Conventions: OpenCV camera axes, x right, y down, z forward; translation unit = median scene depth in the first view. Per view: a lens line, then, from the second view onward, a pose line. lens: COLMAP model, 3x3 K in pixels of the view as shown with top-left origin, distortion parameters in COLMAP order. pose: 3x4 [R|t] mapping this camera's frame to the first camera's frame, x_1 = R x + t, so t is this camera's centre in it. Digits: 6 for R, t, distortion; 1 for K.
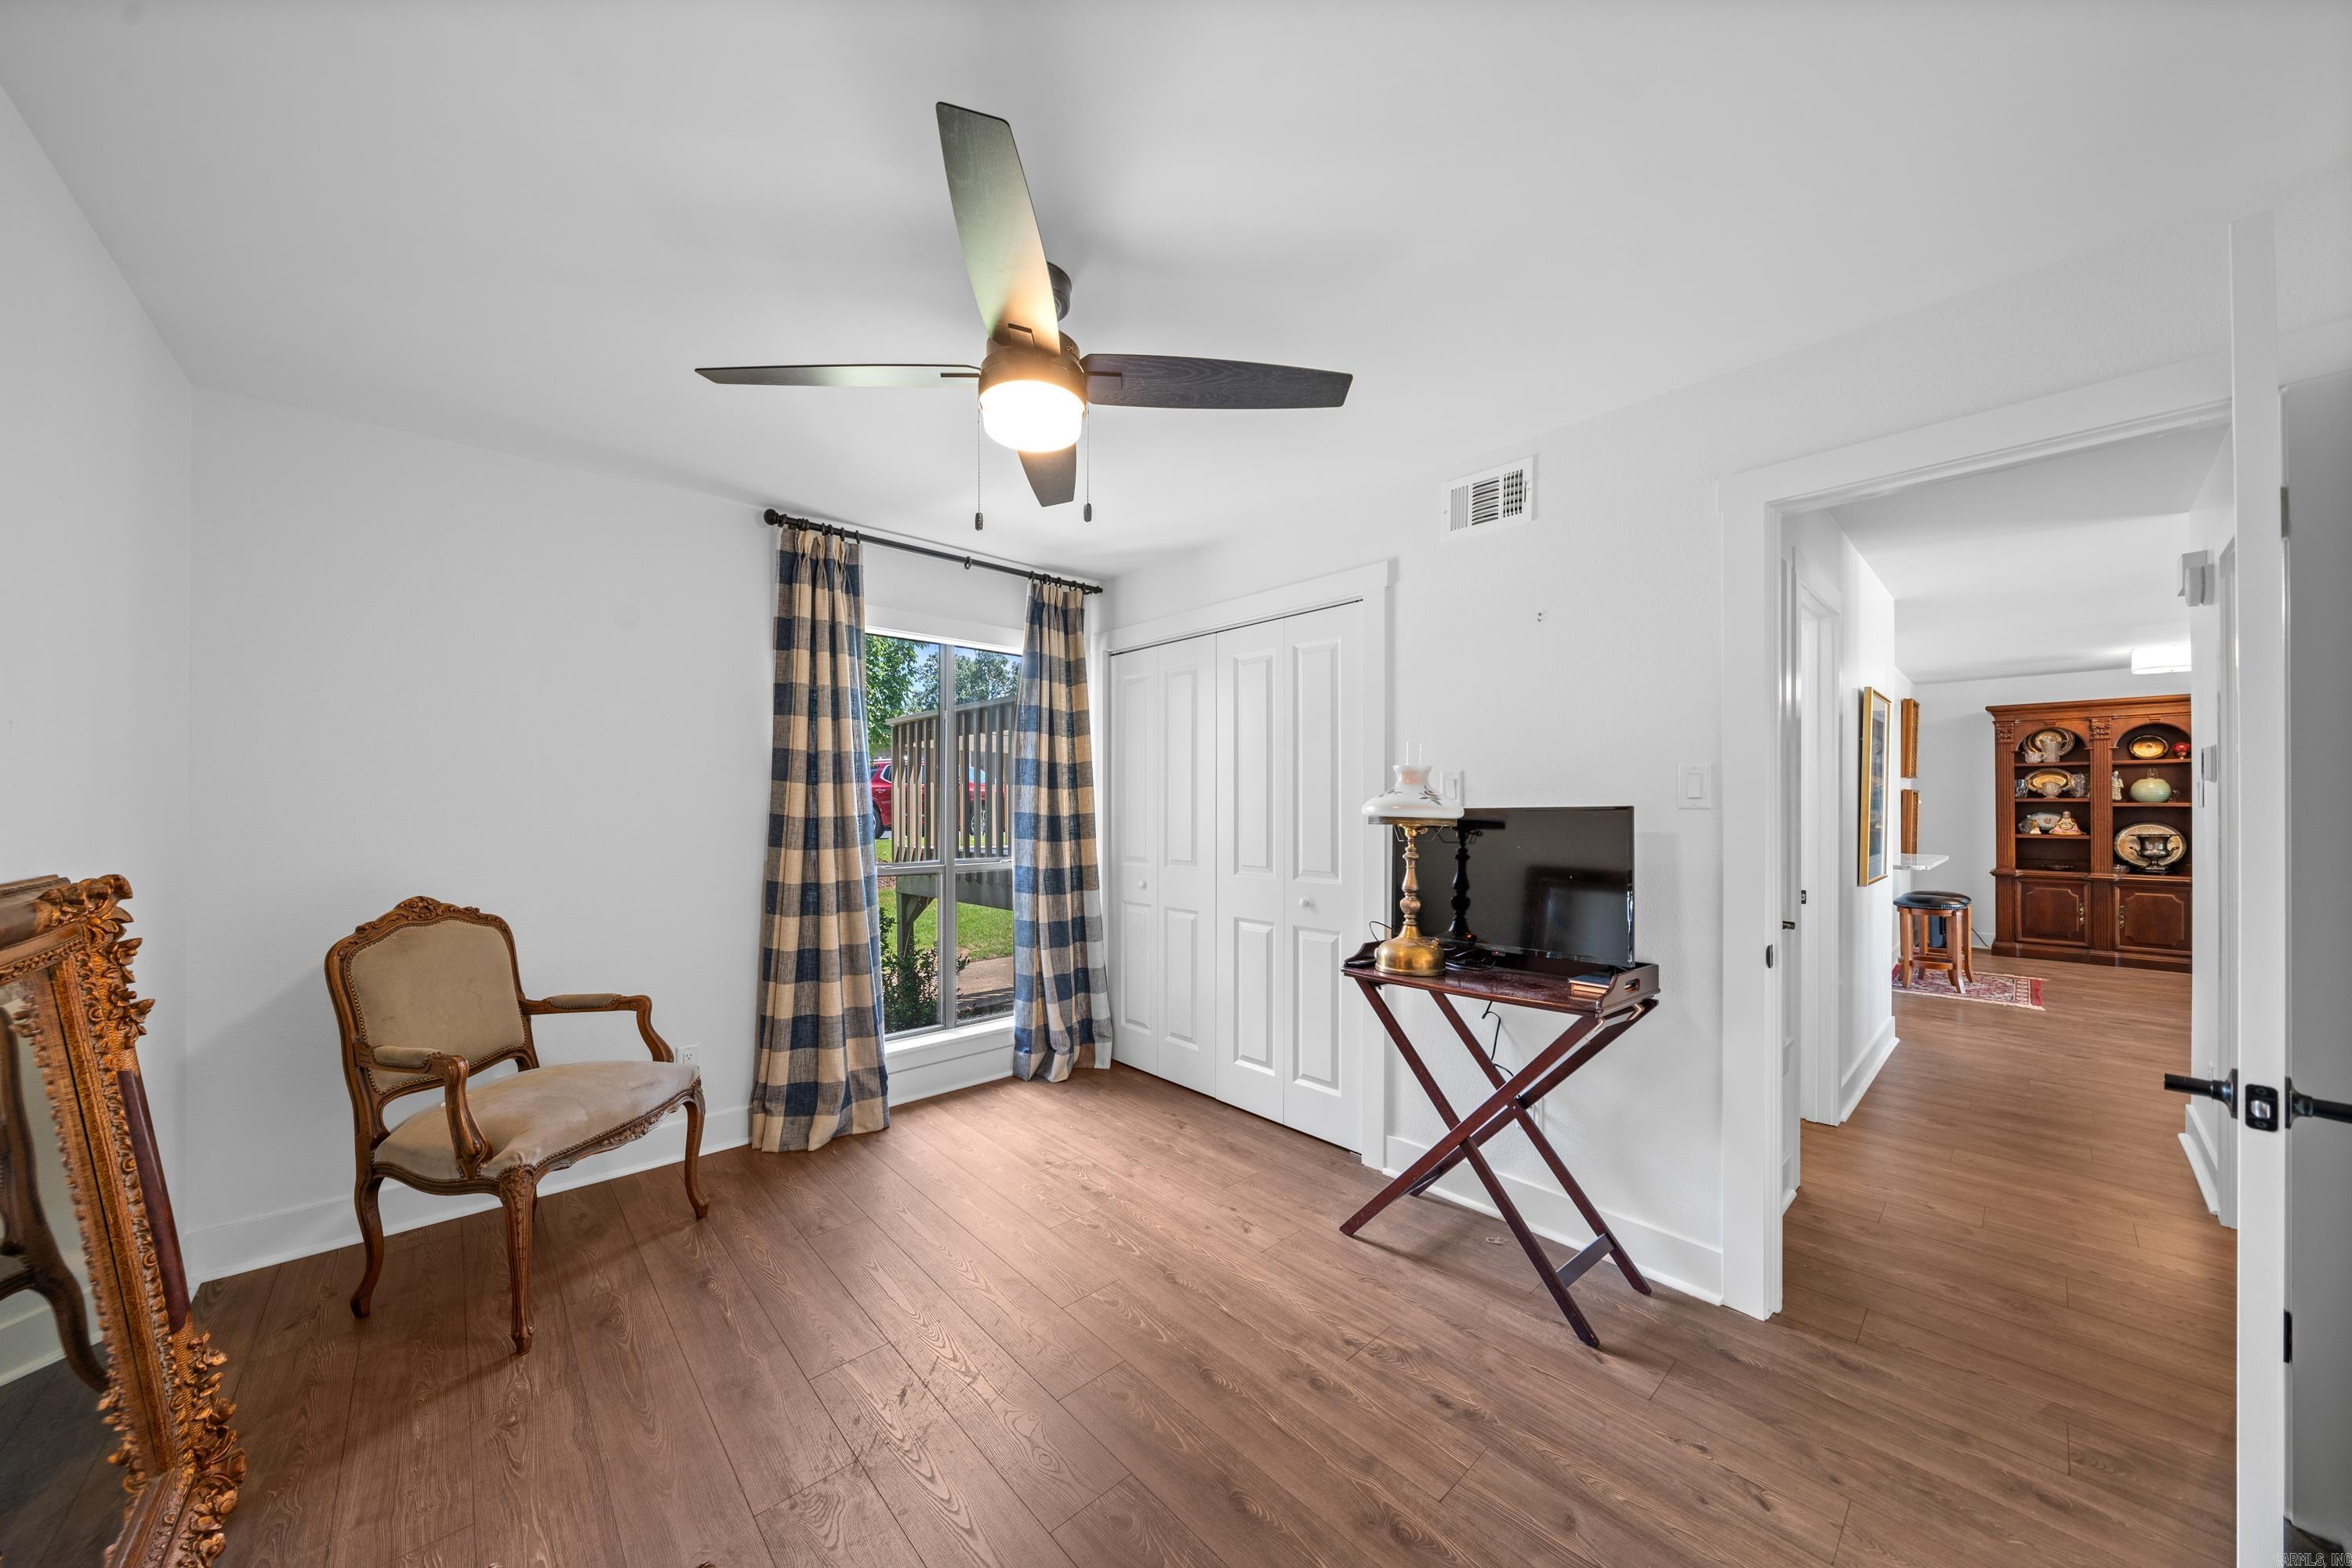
lens RADIAL K [[803.0, 0, 1161.1], [0, 803.0, 792.6], [0, 0, 1]] dist [-0.012751, -0.000055]
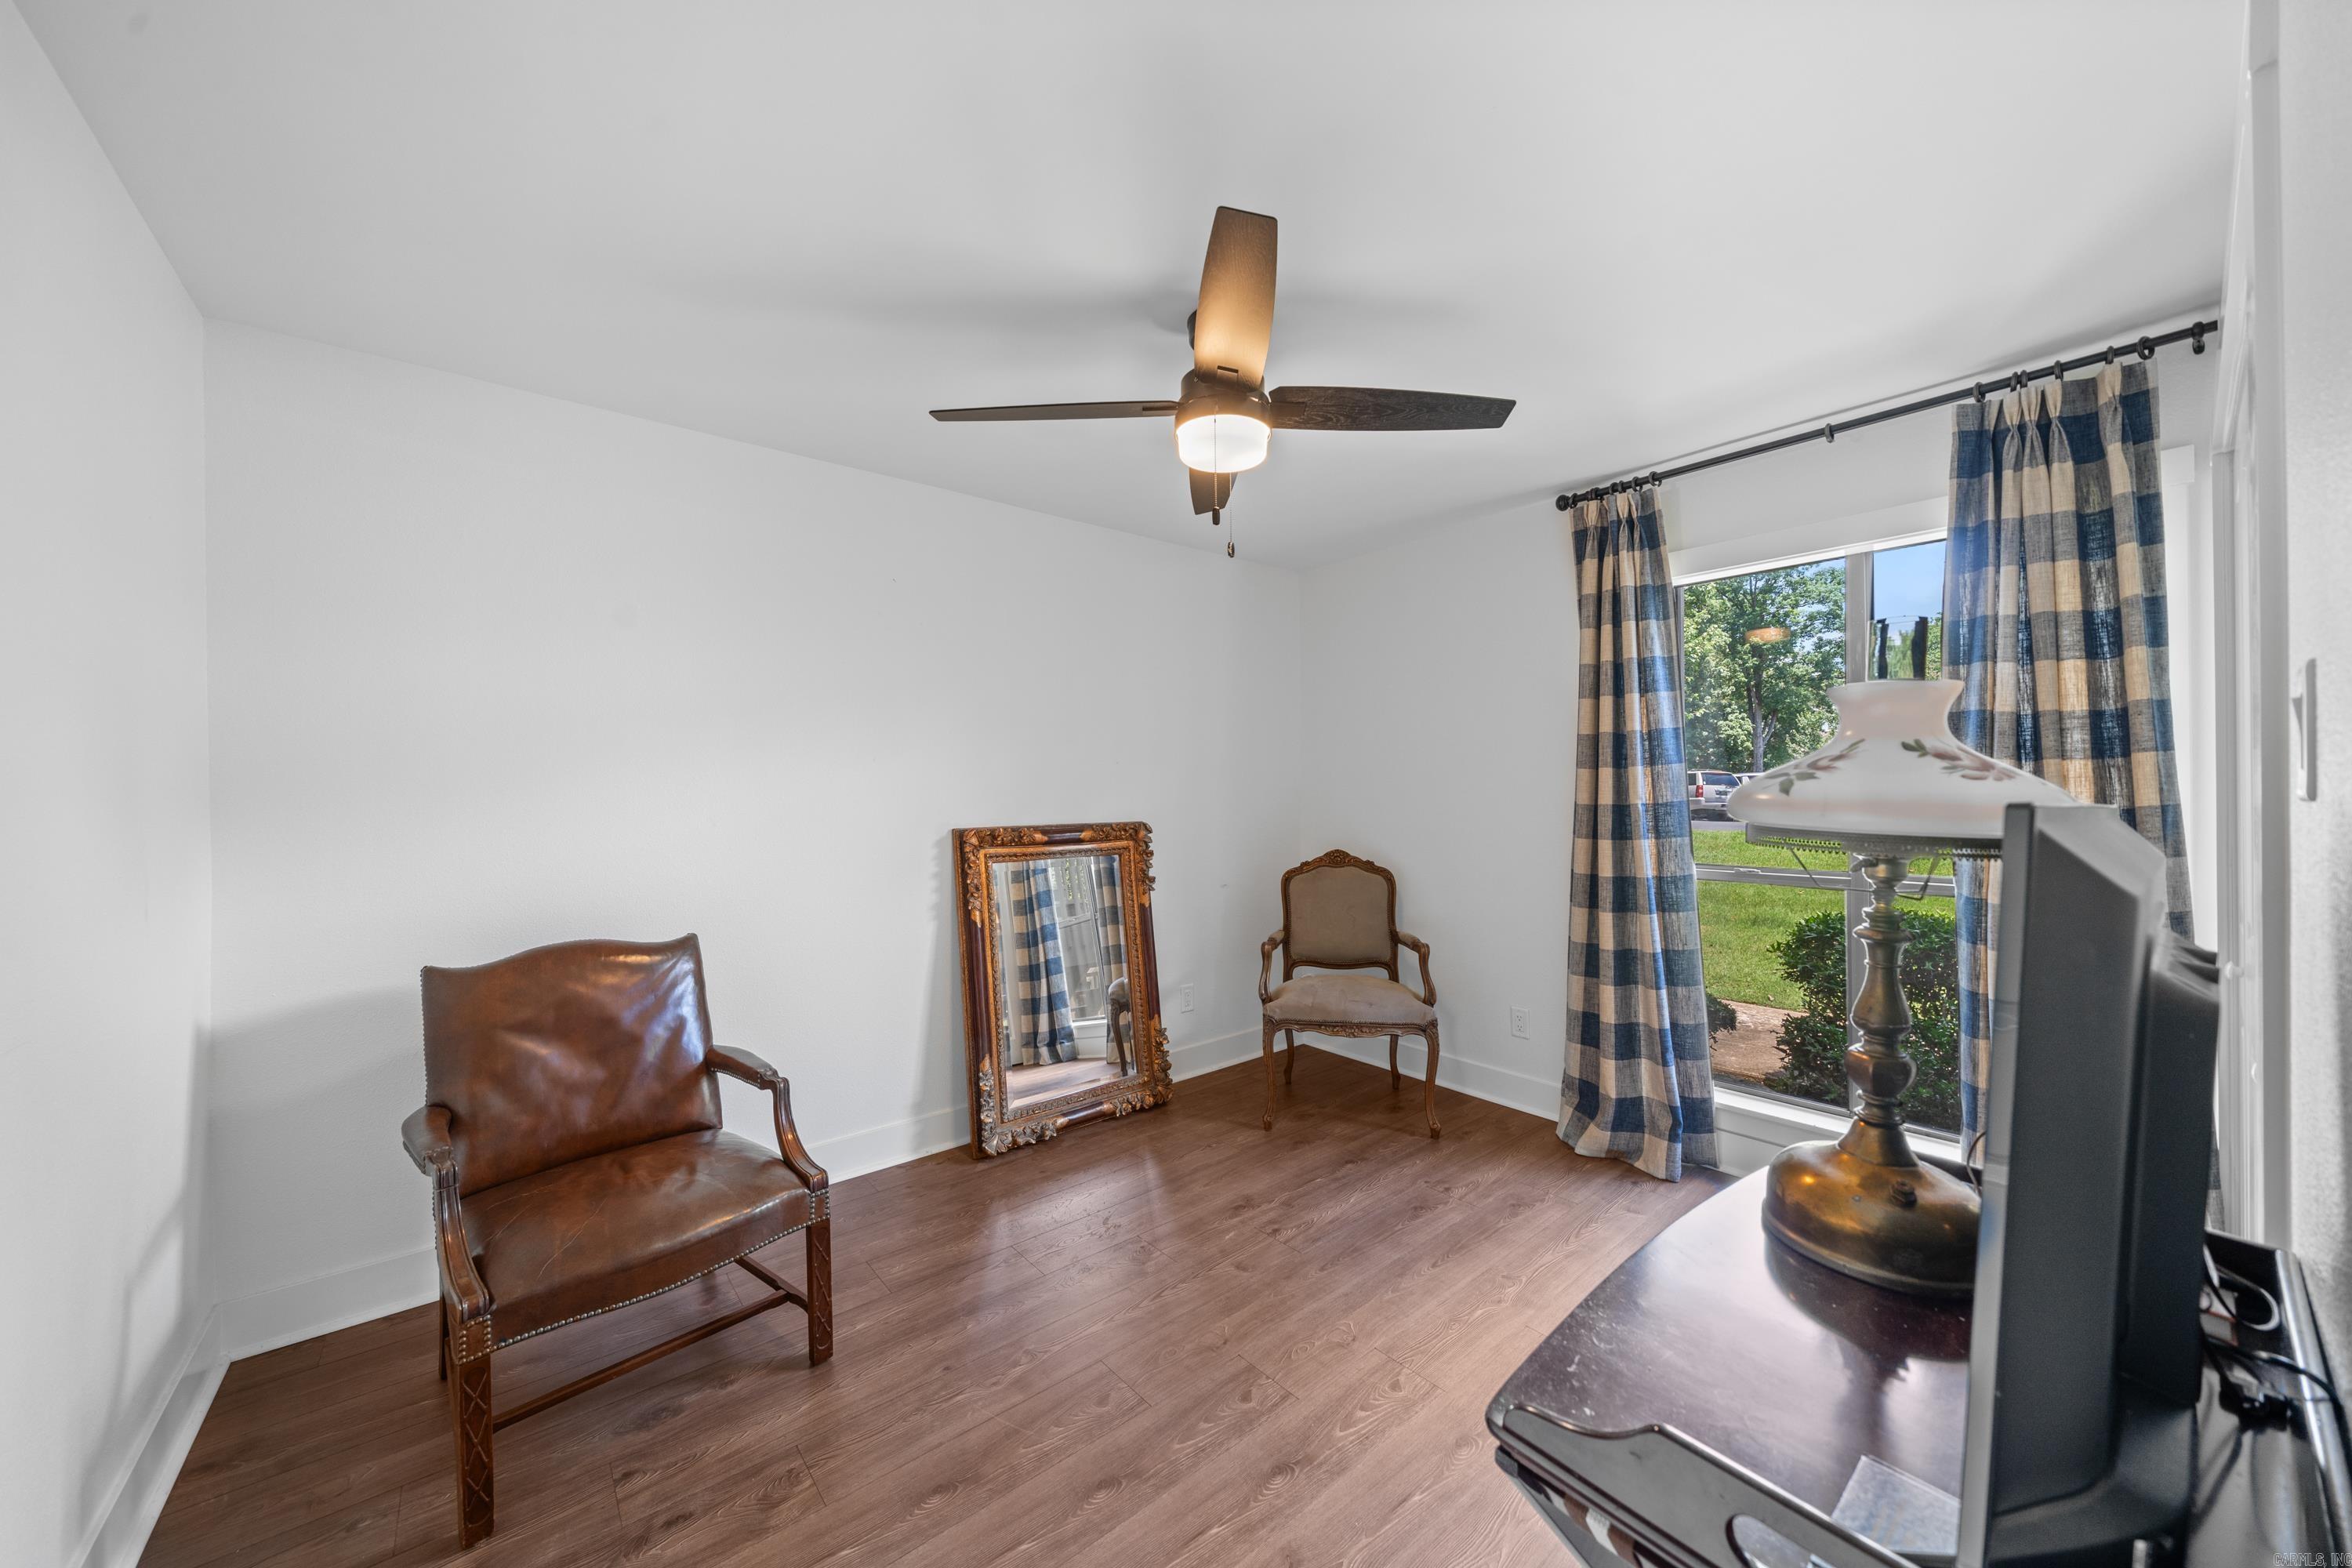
lens RADIAL K [[803.0, 0, 1161.1], [0, 803.0, 792.6], [0, 0, 1]] dist [-0.012751, -0.000055]
pose [[-0.041522, -0.001761, -0.999136, 0.526187], [0.018573, 0.999824, -0.002534, 0.009230], [0.998965, -0.018663, -0.041482, 0.535535]]
